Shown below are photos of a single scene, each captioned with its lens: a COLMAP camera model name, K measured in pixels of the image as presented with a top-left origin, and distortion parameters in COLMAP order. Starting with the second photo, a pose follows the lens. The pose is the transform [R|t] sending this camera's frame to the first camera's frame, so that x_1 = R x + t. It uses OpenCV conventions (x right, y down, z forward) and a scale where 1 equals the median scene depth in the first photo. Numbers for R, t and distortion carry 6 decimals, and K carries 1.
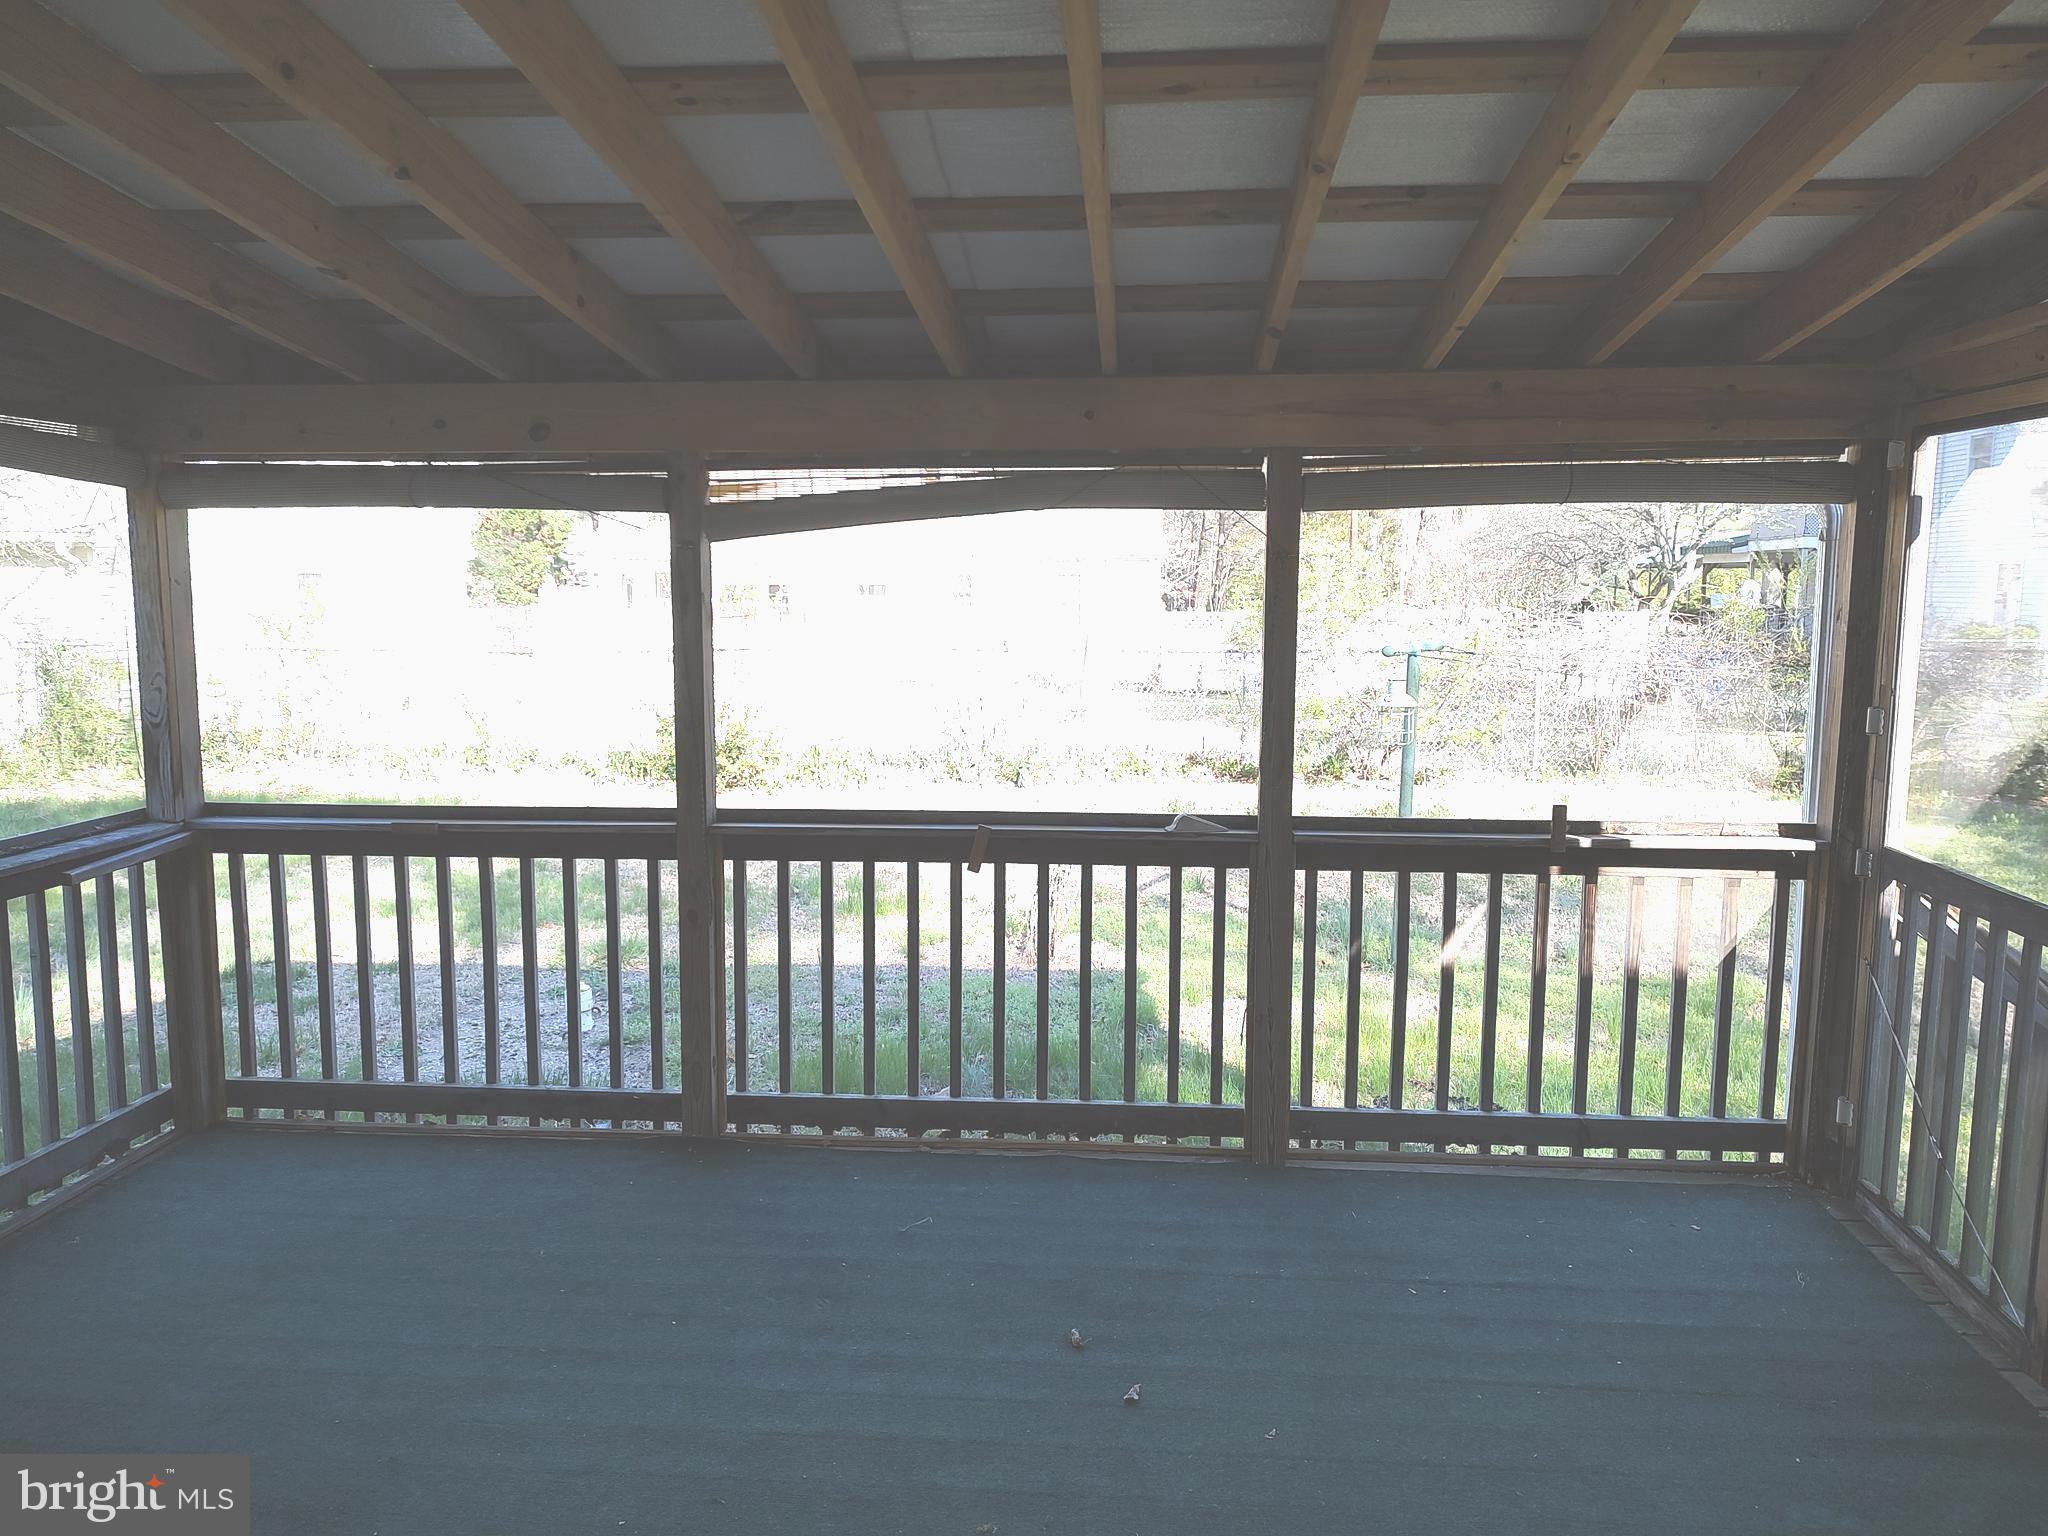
lens RADIAL K [[1462.0, 0, 1045.2], [0, 1462.0, 763.8], [0, 0, 1]] dist [-0.004161, 0.001136]
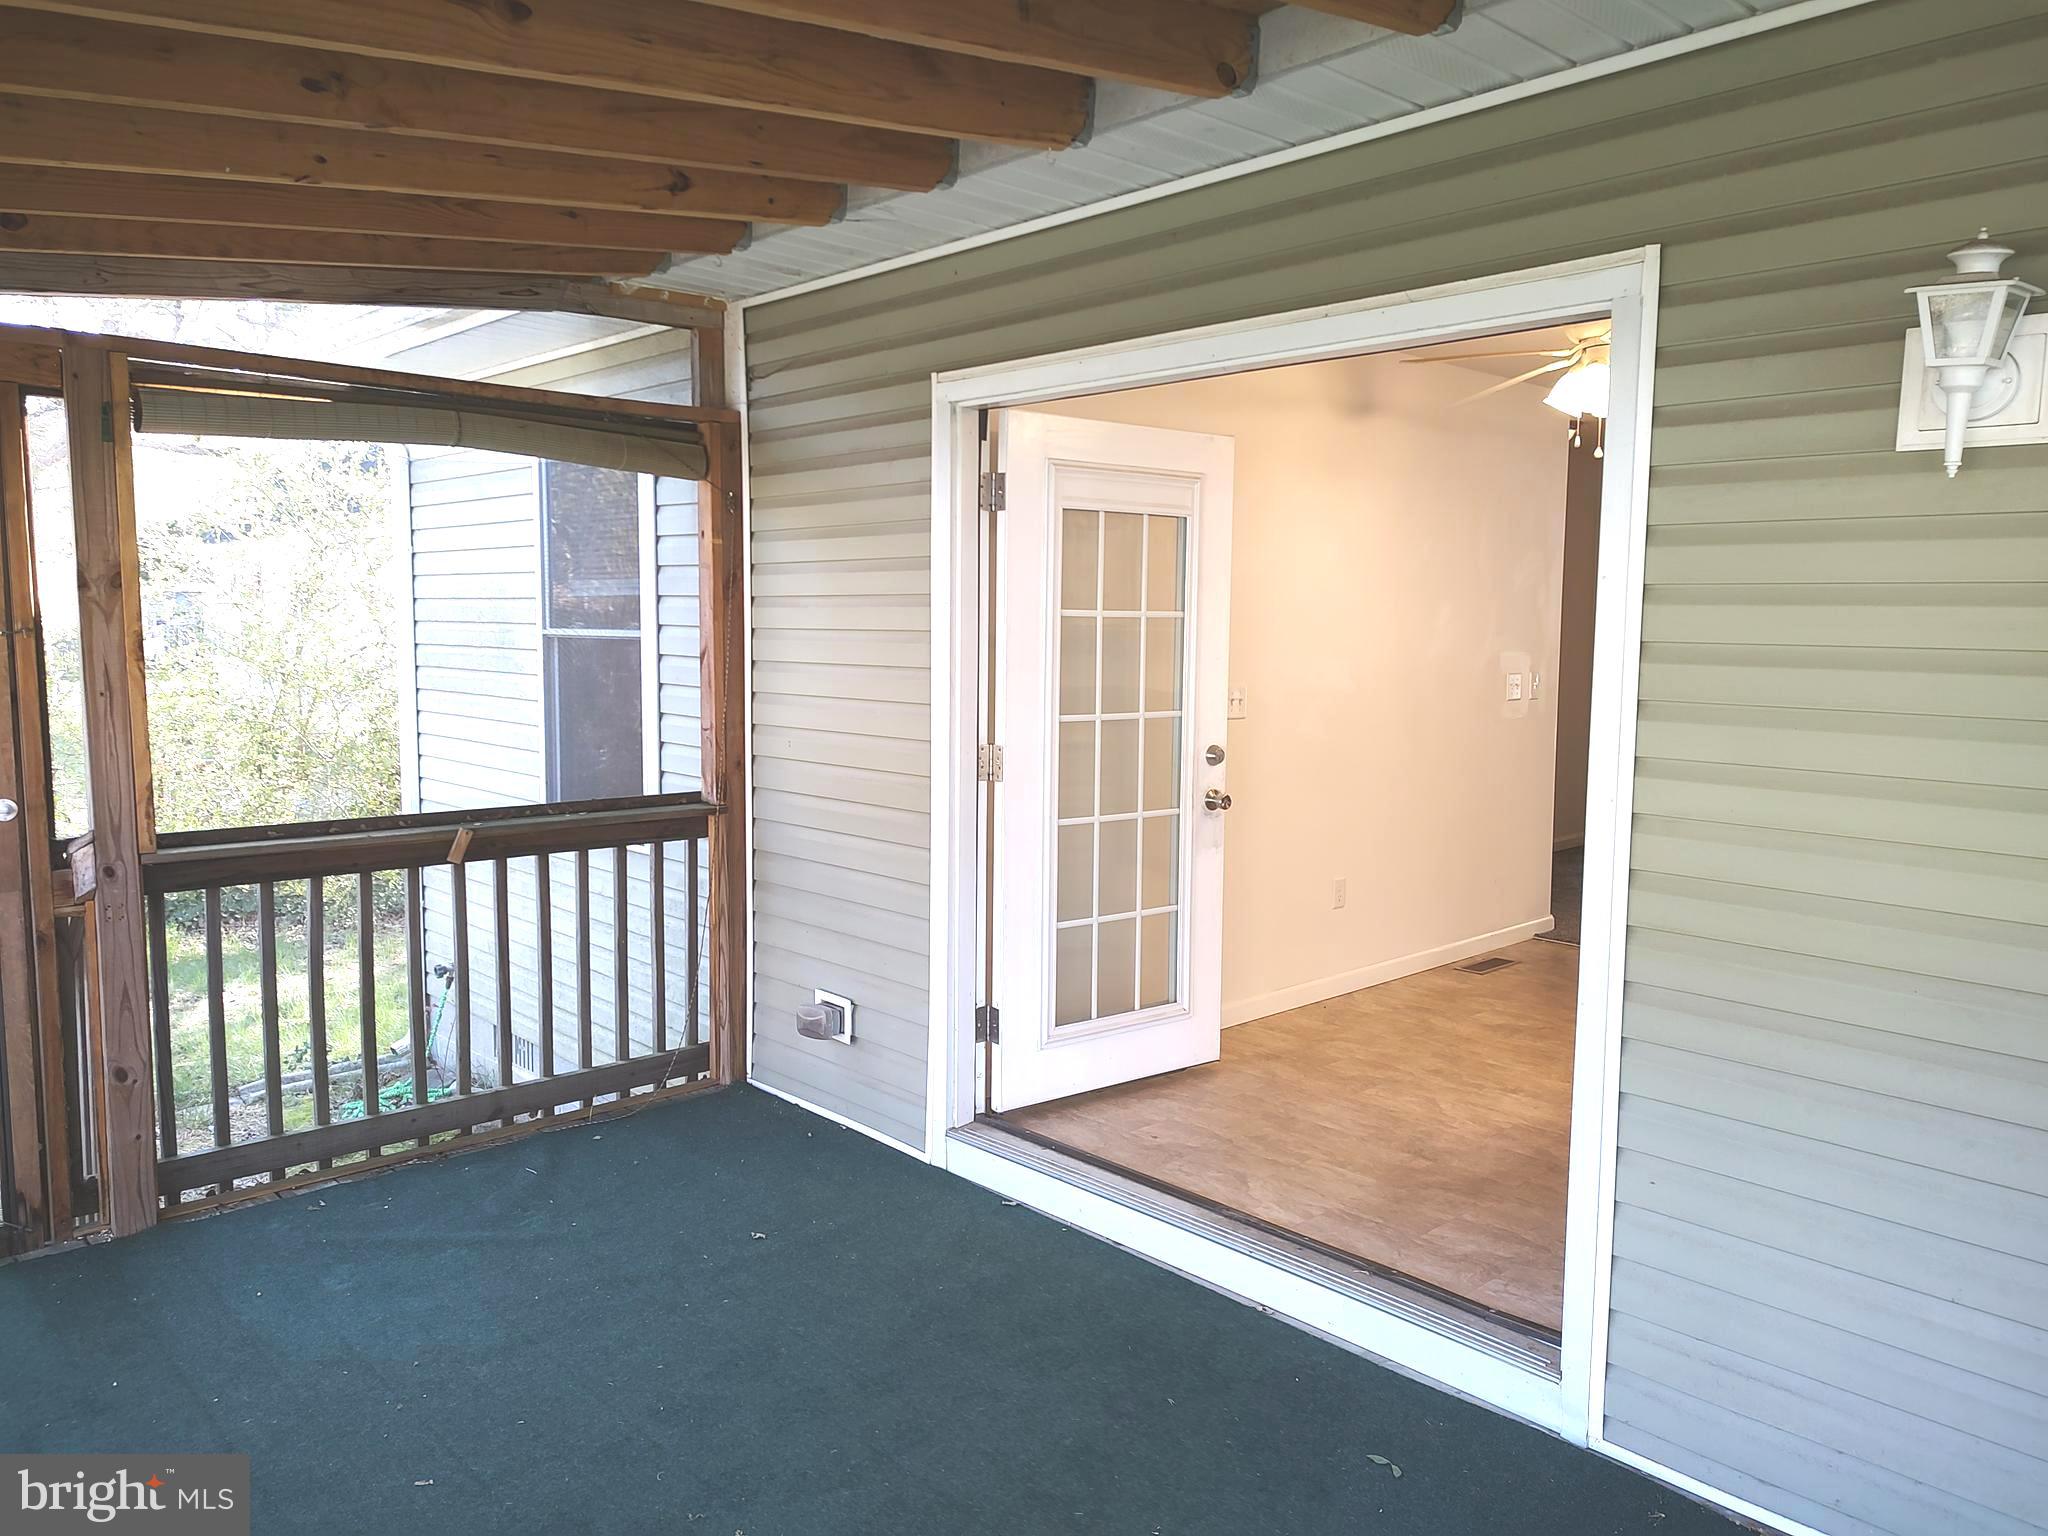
lens RADIAL K [[1461.6, 0, 1015.9], [0, 1461.6, 764.5], [0, 0, 1]] dist [0.058961, -0.077839]
pose [[0.663257, -0.063065, 0.745730, -0.433636], [0.060698, 0.997694, 0.030387, -0.004915], [-0.745926, 0.025110, 0.665555, 0.029262]]
